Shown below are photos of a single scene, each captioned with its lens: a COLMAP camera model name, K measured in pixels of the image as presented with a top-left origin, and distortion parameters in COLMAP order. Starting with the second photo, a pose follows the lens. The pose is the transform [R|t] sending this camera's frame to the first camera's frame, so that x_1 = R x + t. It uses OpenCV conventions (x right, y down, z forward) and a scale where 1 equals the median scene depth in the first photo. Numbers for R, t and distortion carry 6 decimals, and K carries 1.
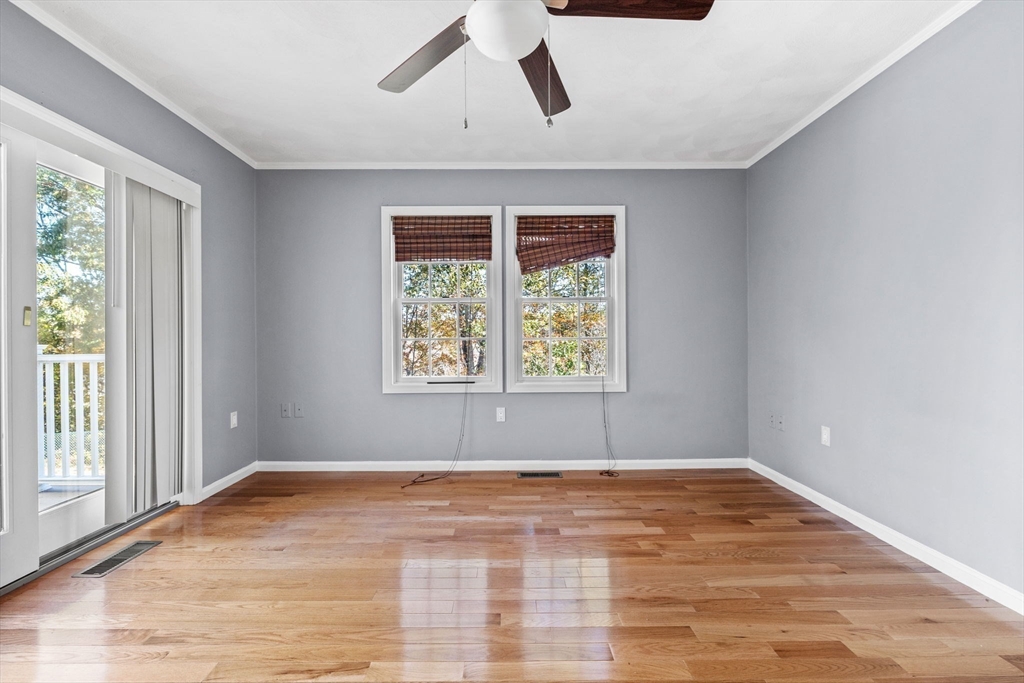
lens RADIAL K [[419.0, 0, 512.3], [0, 419.0, 341.2], [0, 0, 1]] dist [-0.000306, -0.000032]
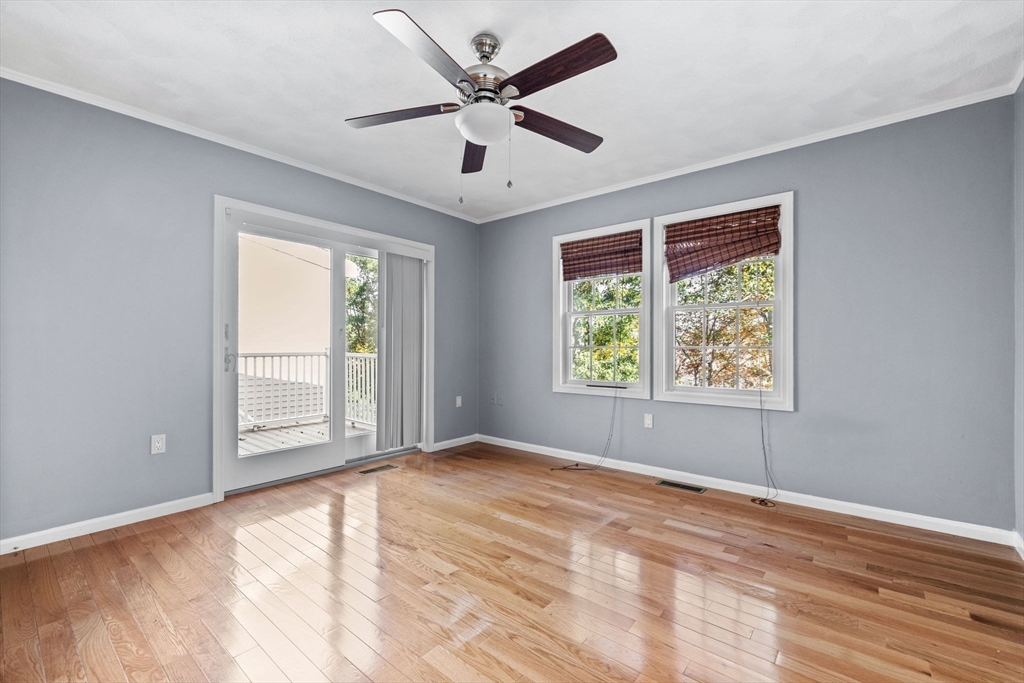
lens RADIAL K [[419.0, 0, 517.7], [0, 419.0, 346.9], [0, 0, 1]] dist [-0.000306, -0.000032]
pose [[0.779331, 0.007155, -0.626571, 0.379140], [-0.010281, 0.999946, -0.001369, -0.001989], [0.626528, 0.007509, 0.779363, -0.004874]]
